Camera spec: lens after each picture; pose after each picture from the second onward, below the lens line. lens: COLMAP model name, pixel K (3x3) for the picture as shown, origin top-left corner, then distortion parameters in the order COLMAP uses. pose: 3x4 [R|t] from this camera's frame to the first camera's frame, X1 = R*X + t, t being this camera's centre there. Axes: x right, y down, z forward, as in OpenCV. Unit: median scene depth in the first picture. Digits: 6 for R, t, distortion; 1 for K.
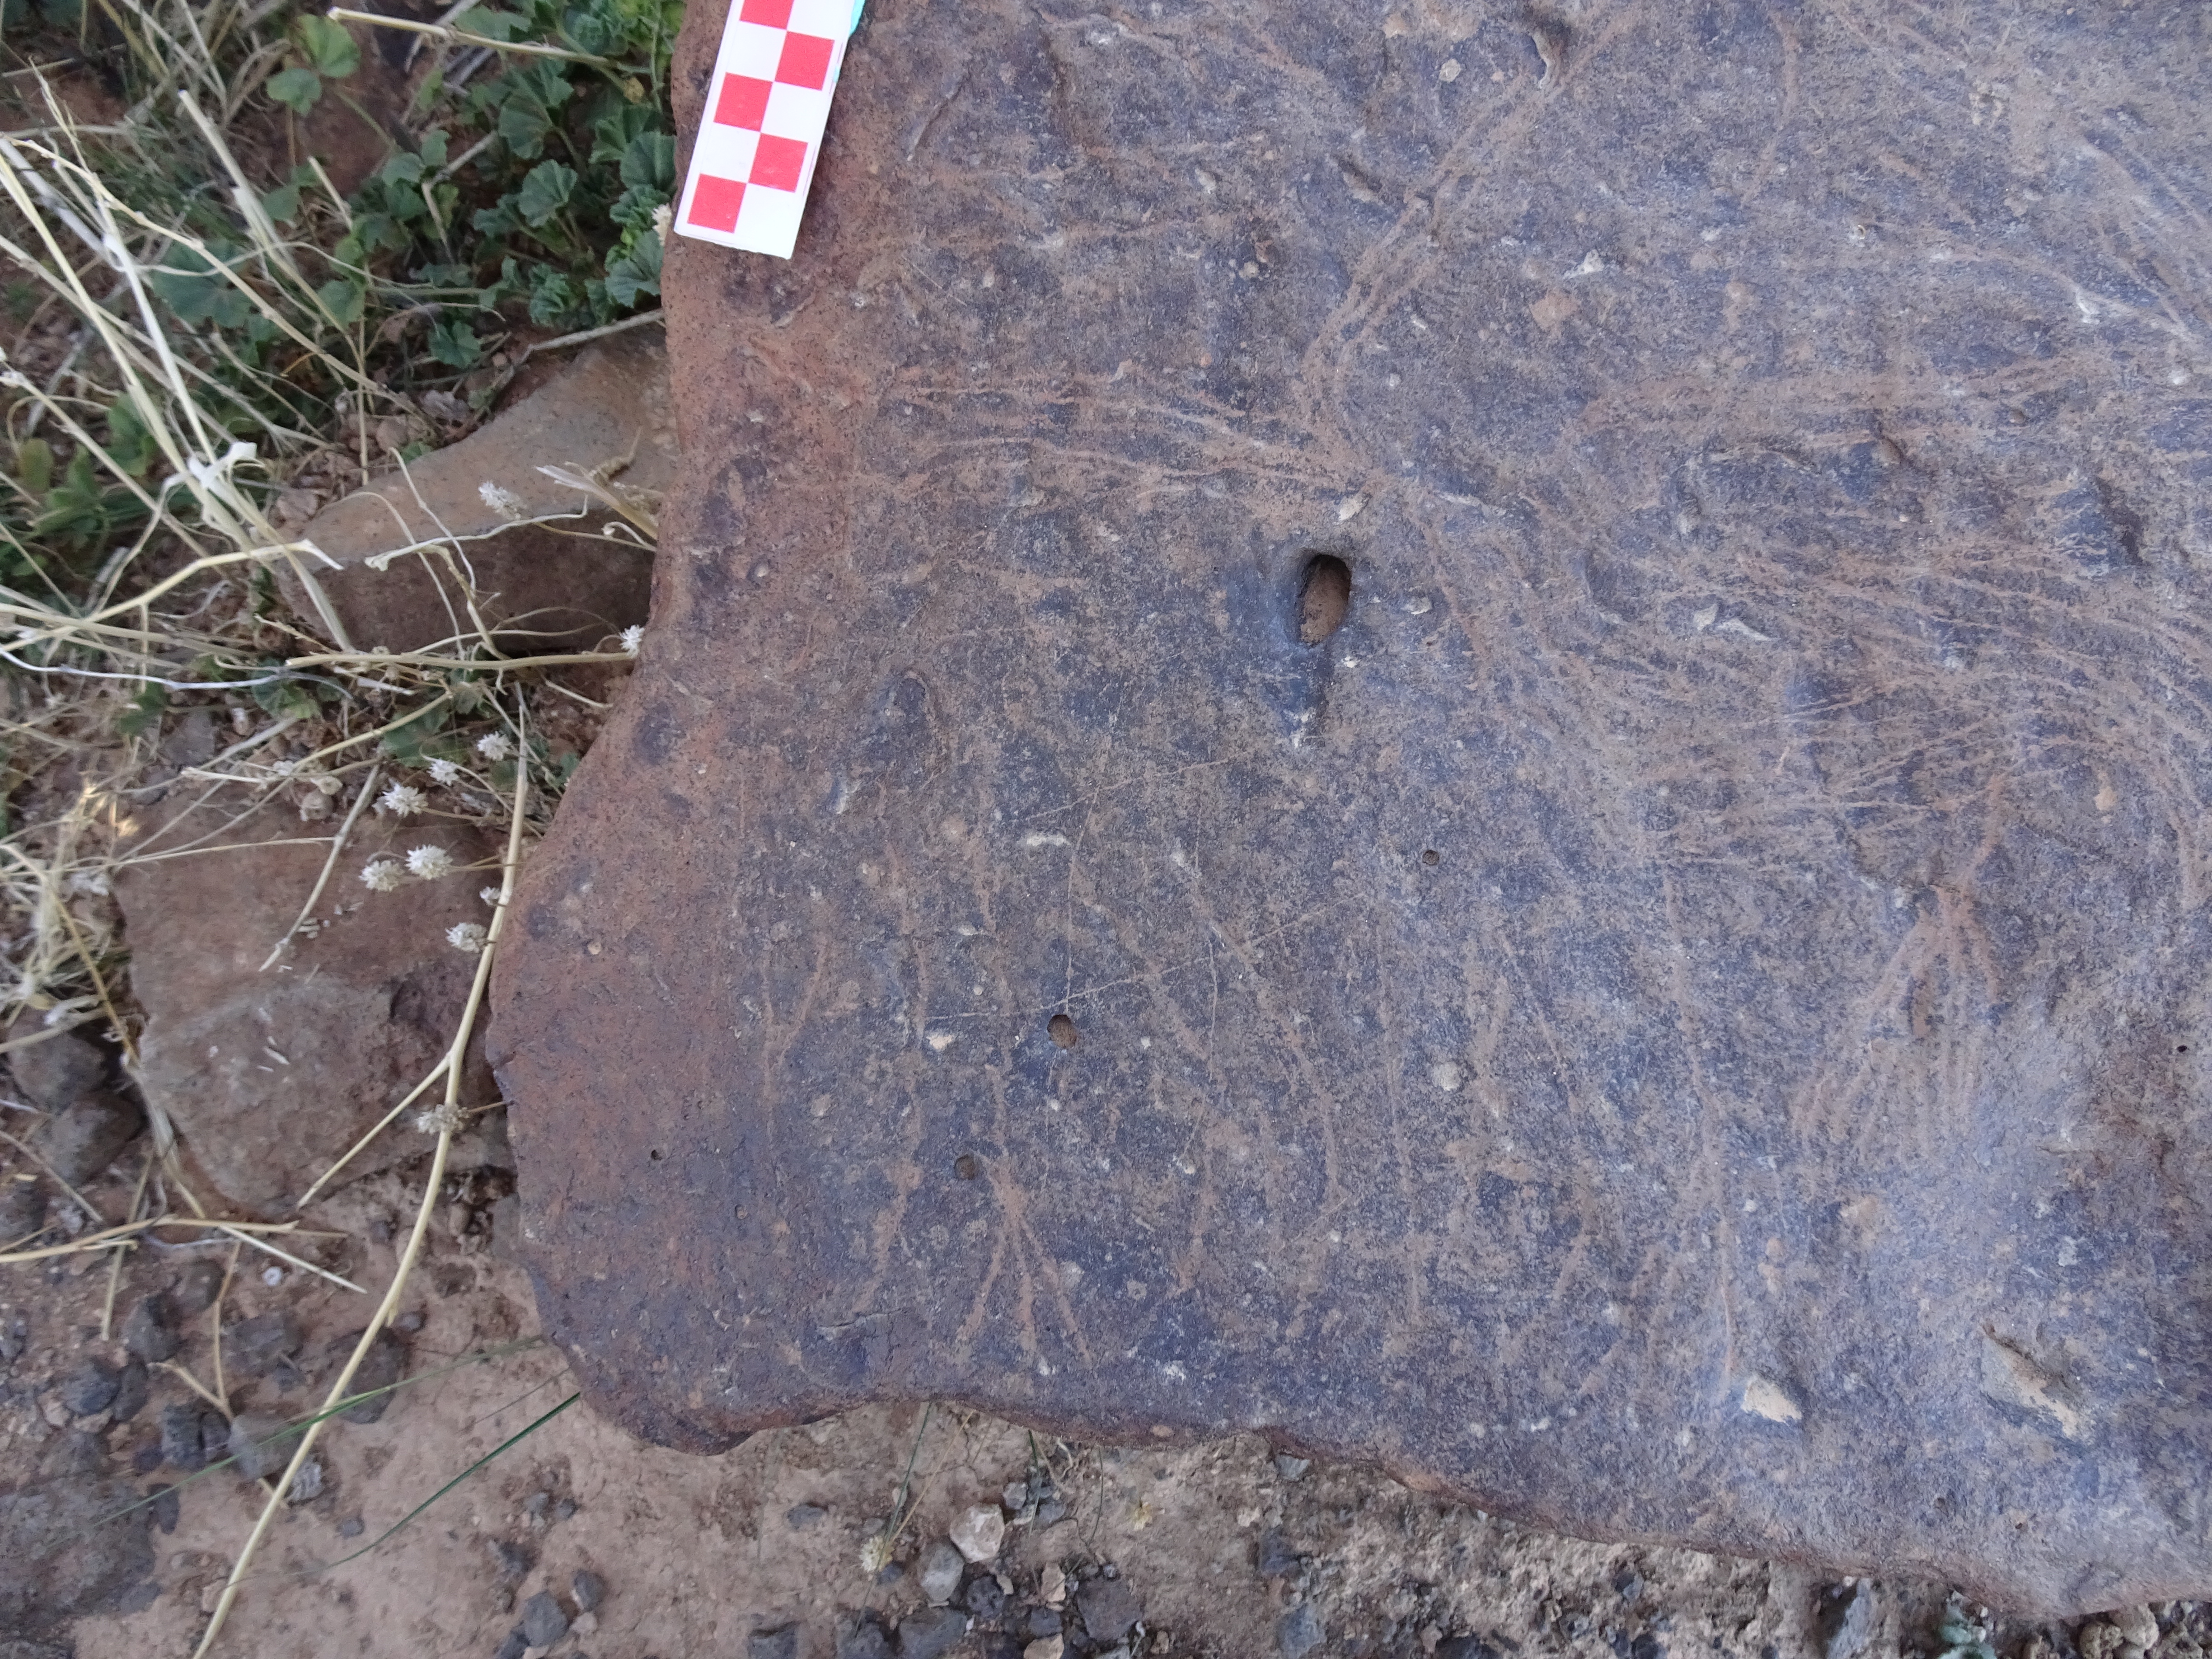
lens RADIAL K [[1591.8, 0, 1106.1], [0, 1591.8, 827.1], [0, 0, 1]] dist [0.014745, -0.005594]
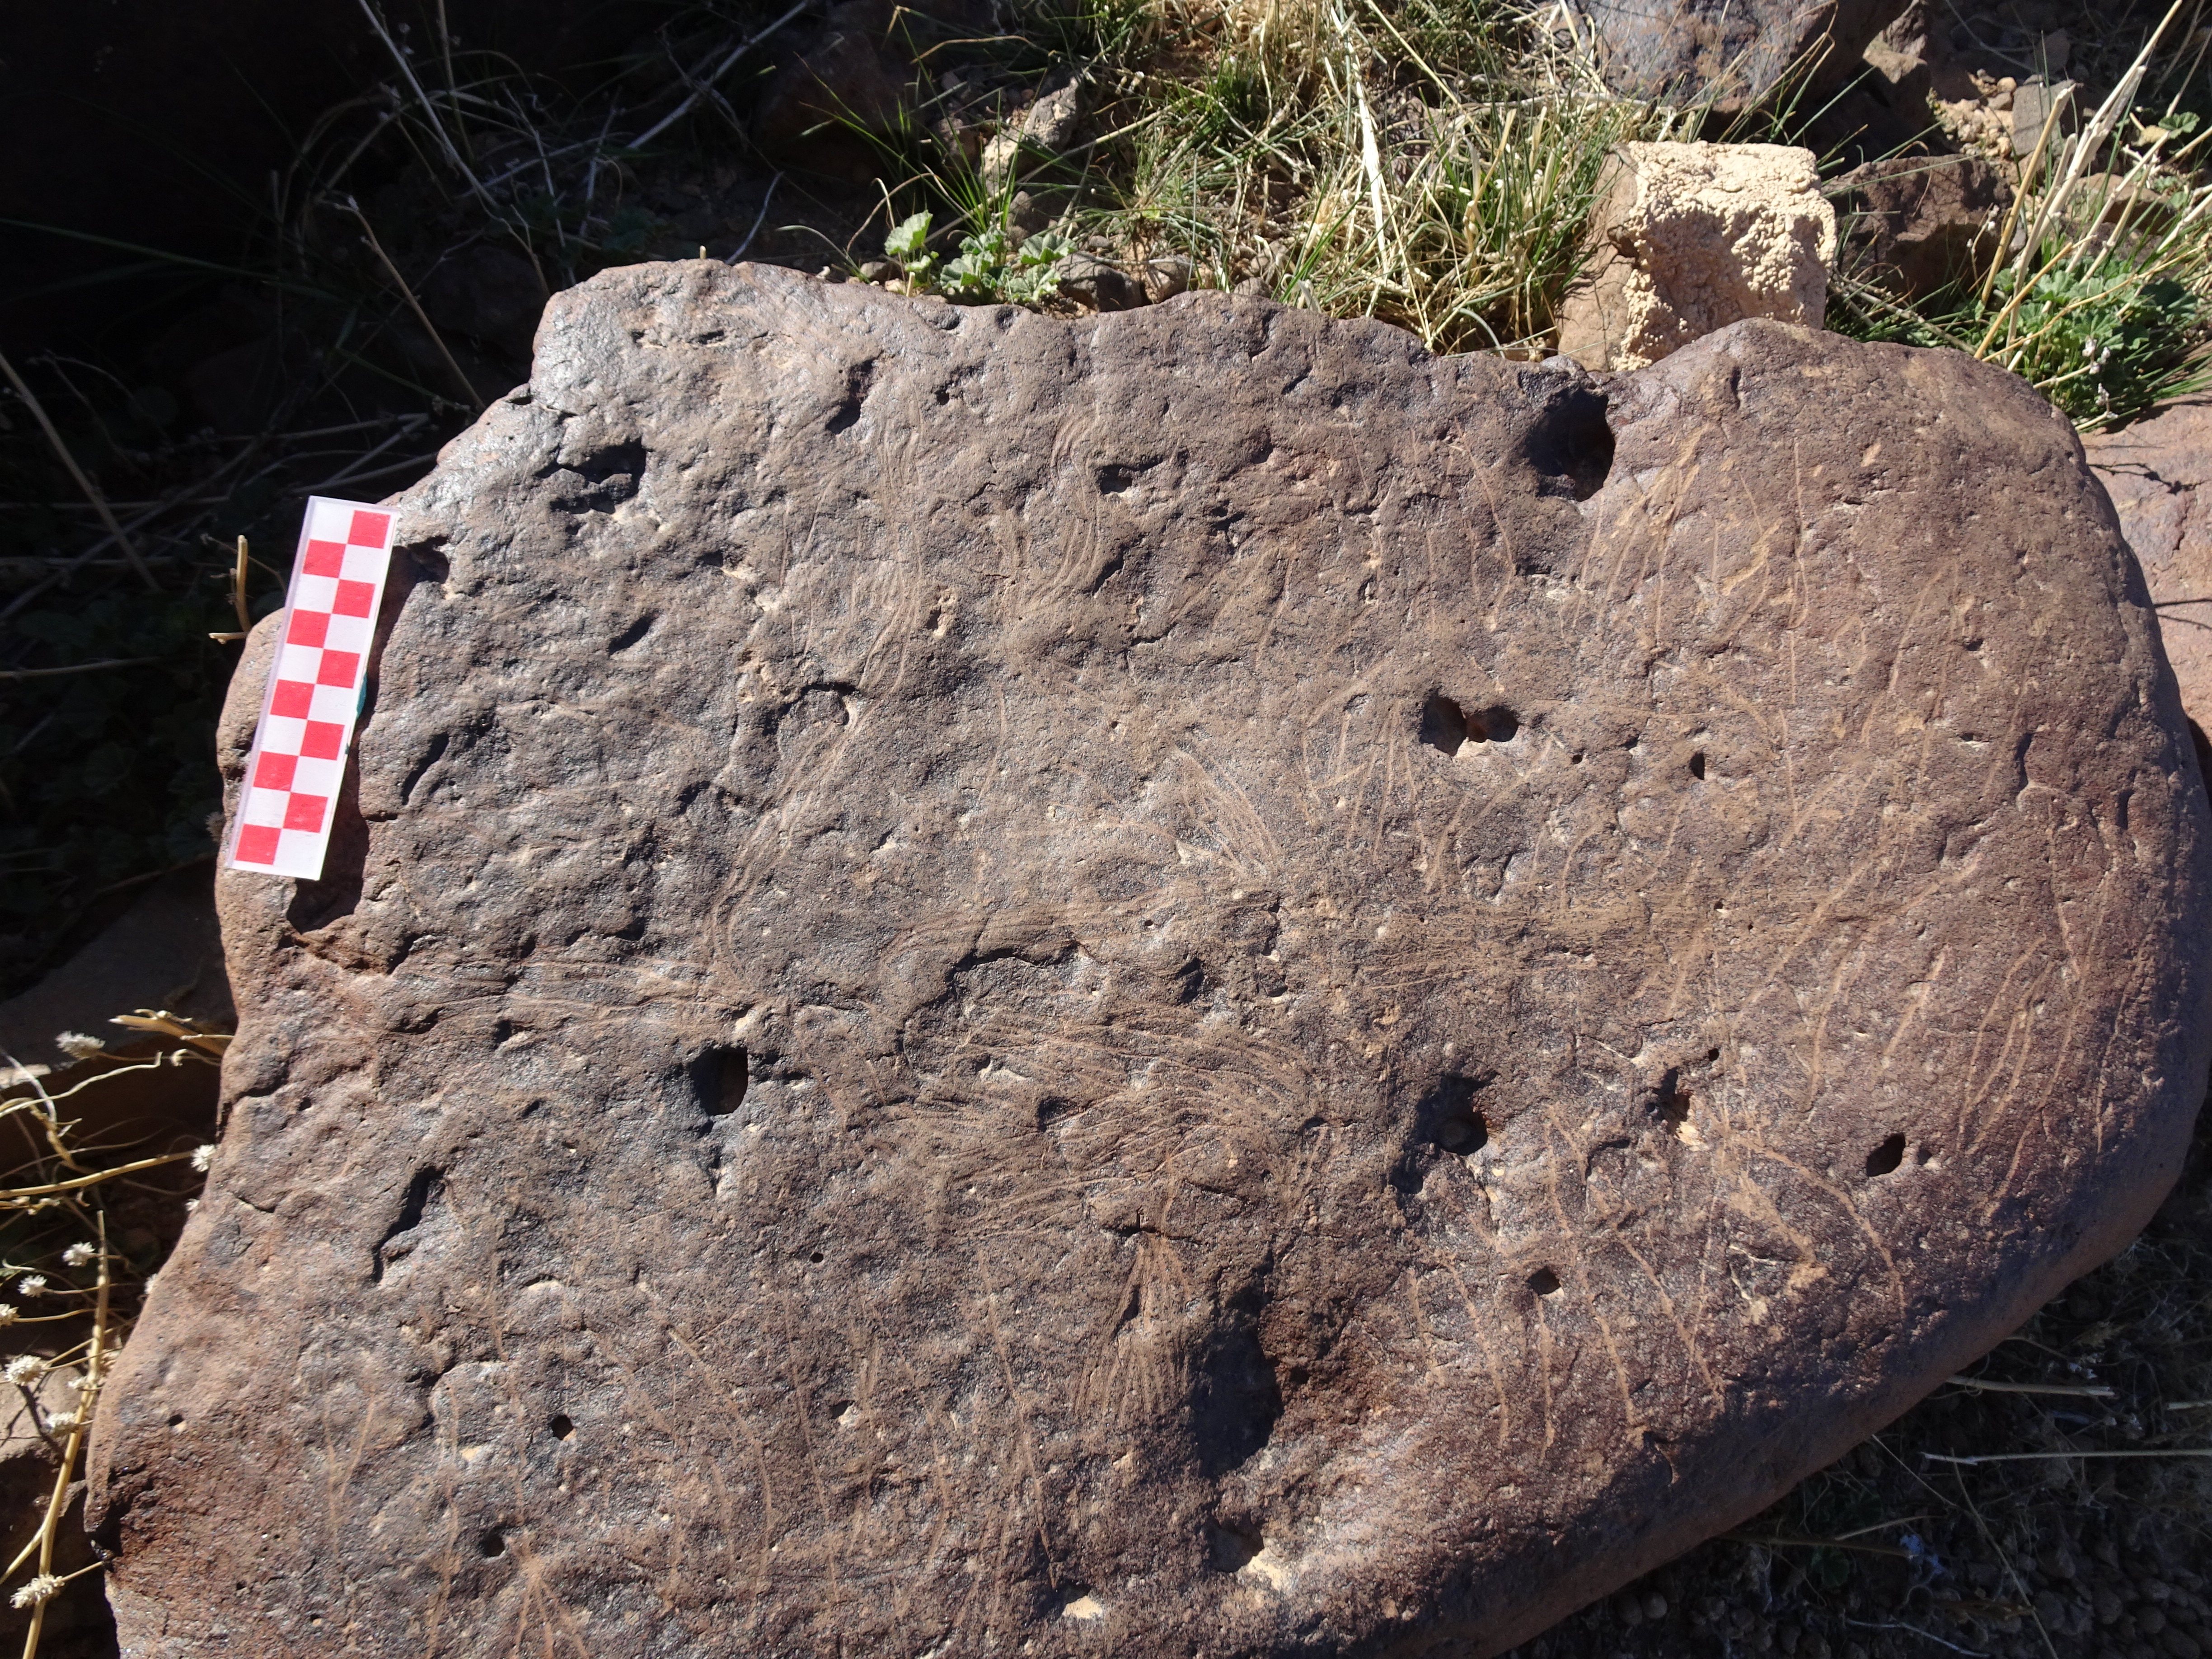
lens RADIAL K [[1590.5, 0, 1111.1], [0, 1590.5, 831.2], [0, 0, 1]] dist [0.011513, 0.000009]
pose [[0.968049, -0.094719, 0.232185, 0.163245], [0.132031, 0.979707, -0.150808, -0.109401], [-0.213188, 0.176645, 0.960910, -0.522709]]
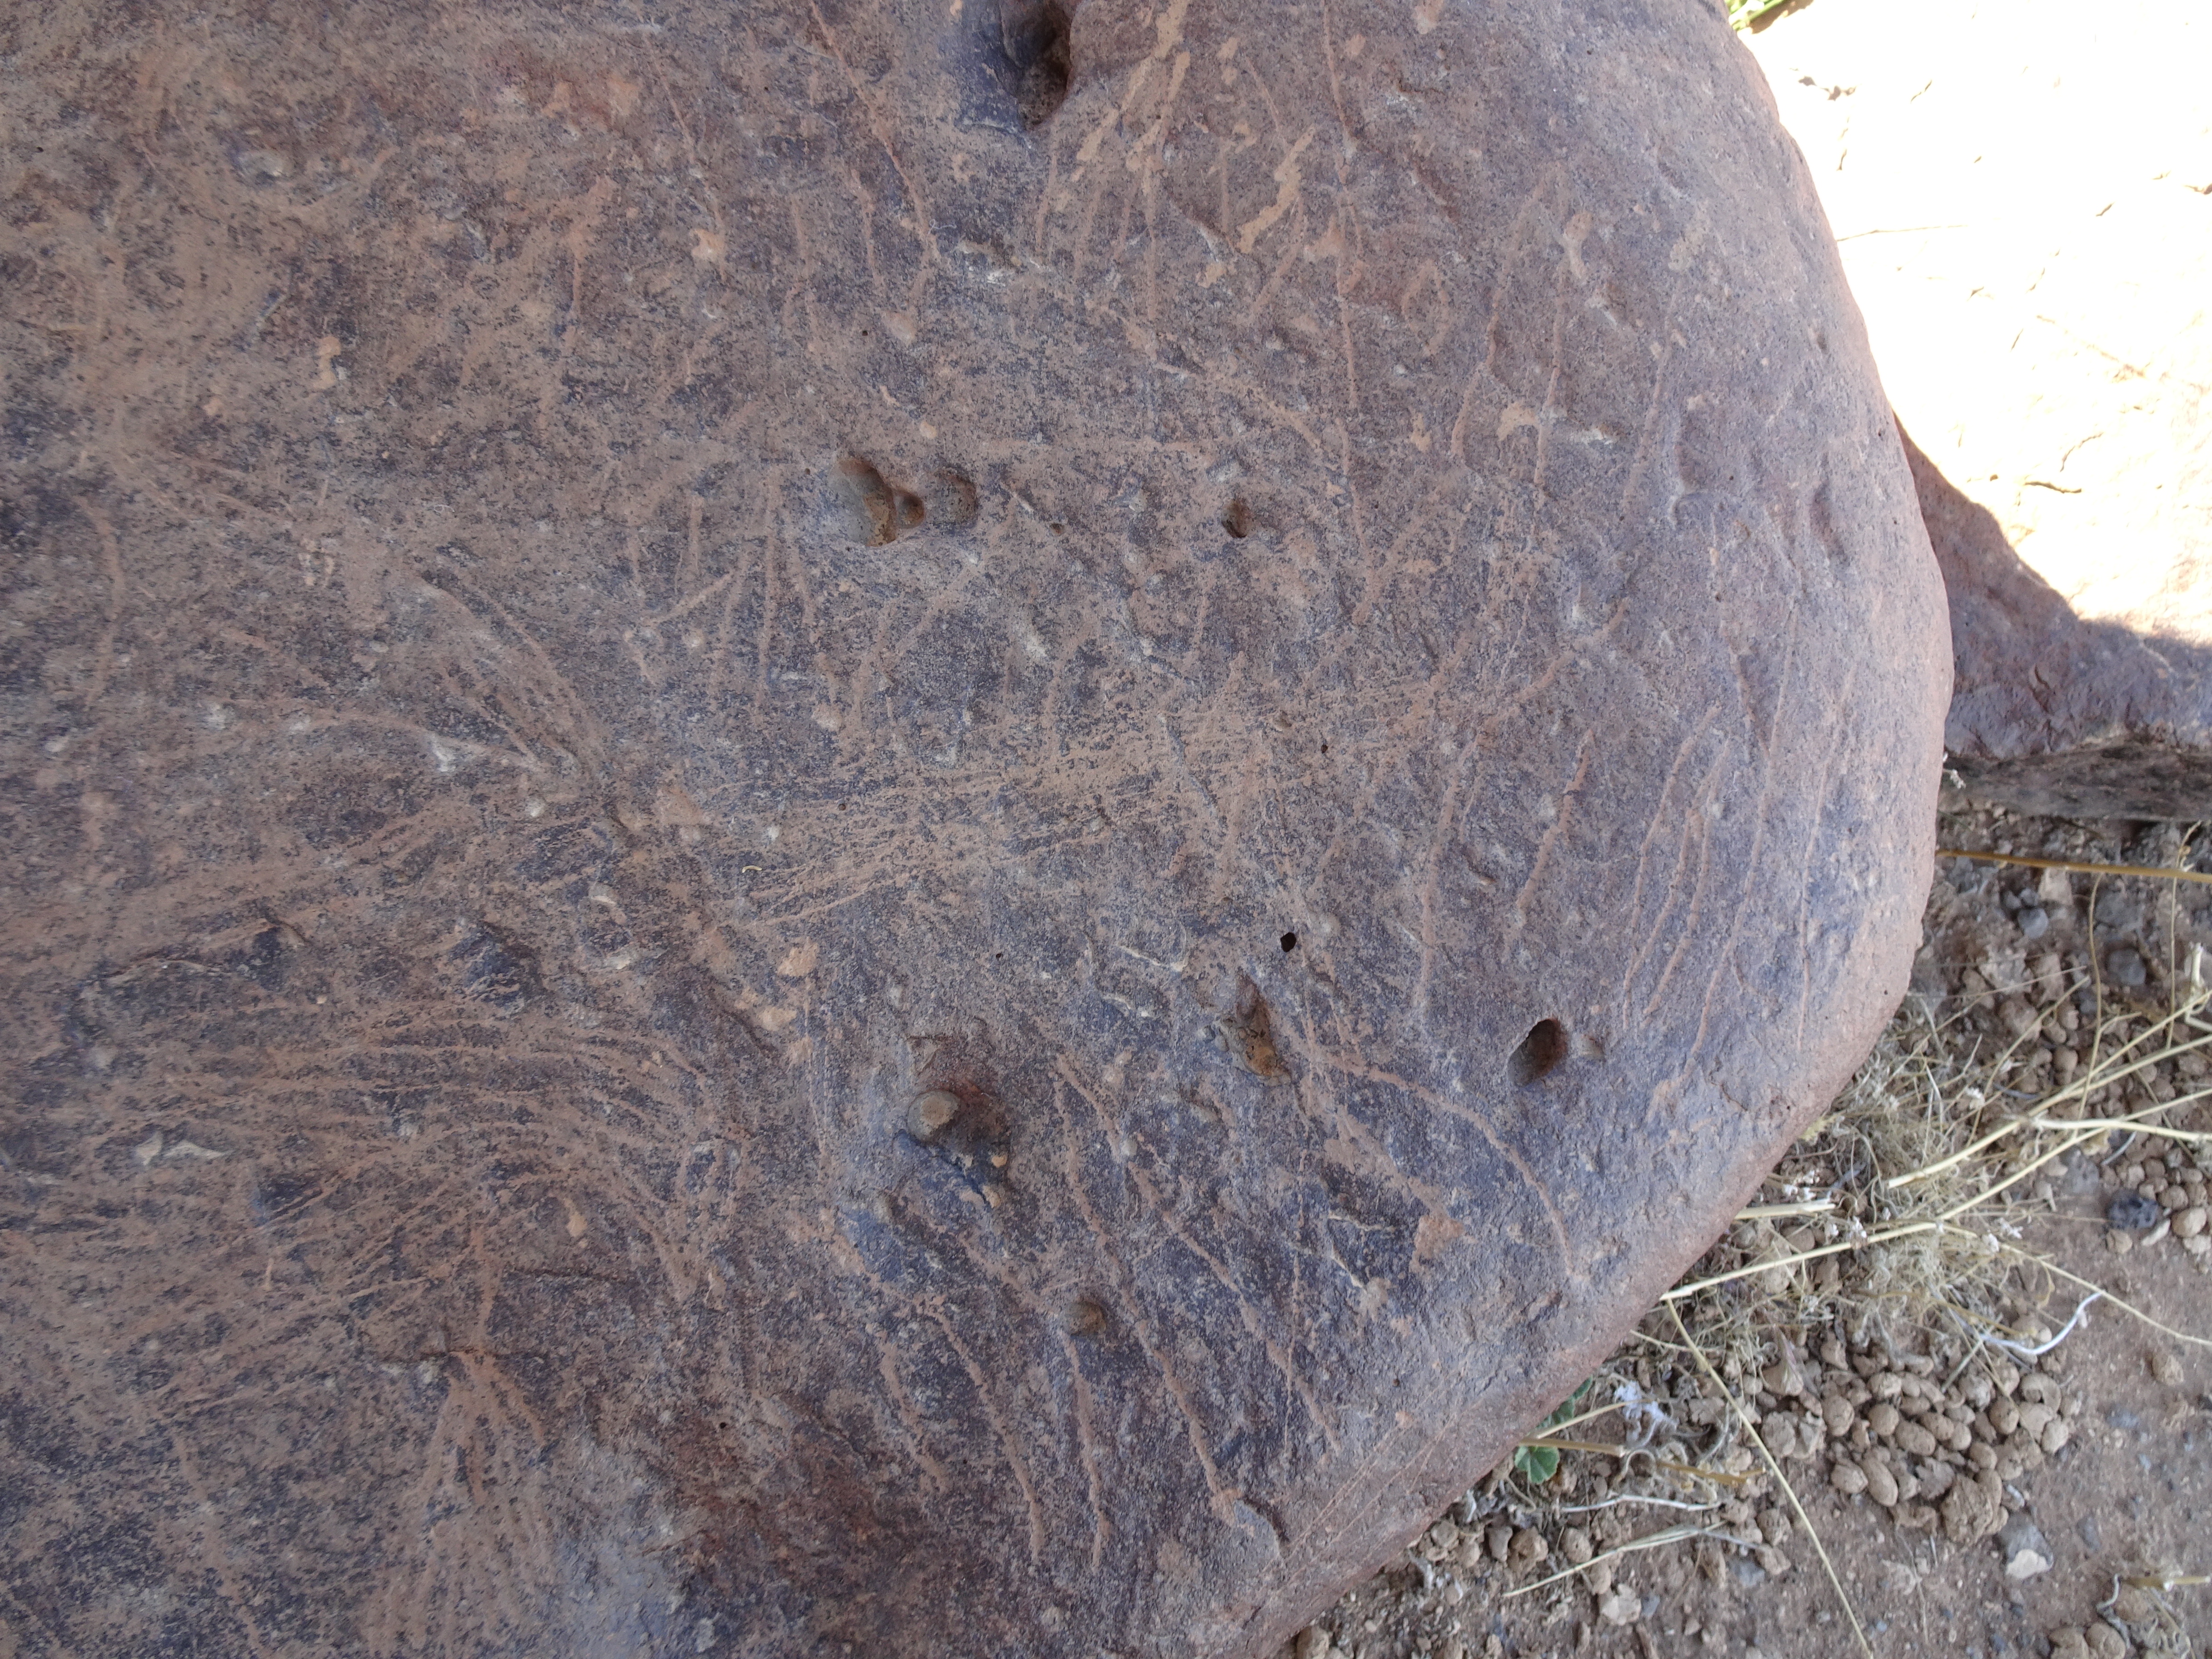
lens RADIAL K [[1582.9, 0, 1112.8], [0, 1582.9, 830.6], [0, 0, 1]] dist [0.015712, -0.005212]
pose [[0.897928, -0.261722, 0.353875, 0.603808], [0.274872, 0.961385, 0.013565, -0.169023], [-0.343761, 0.085090, 0.935194, -0.081719]]
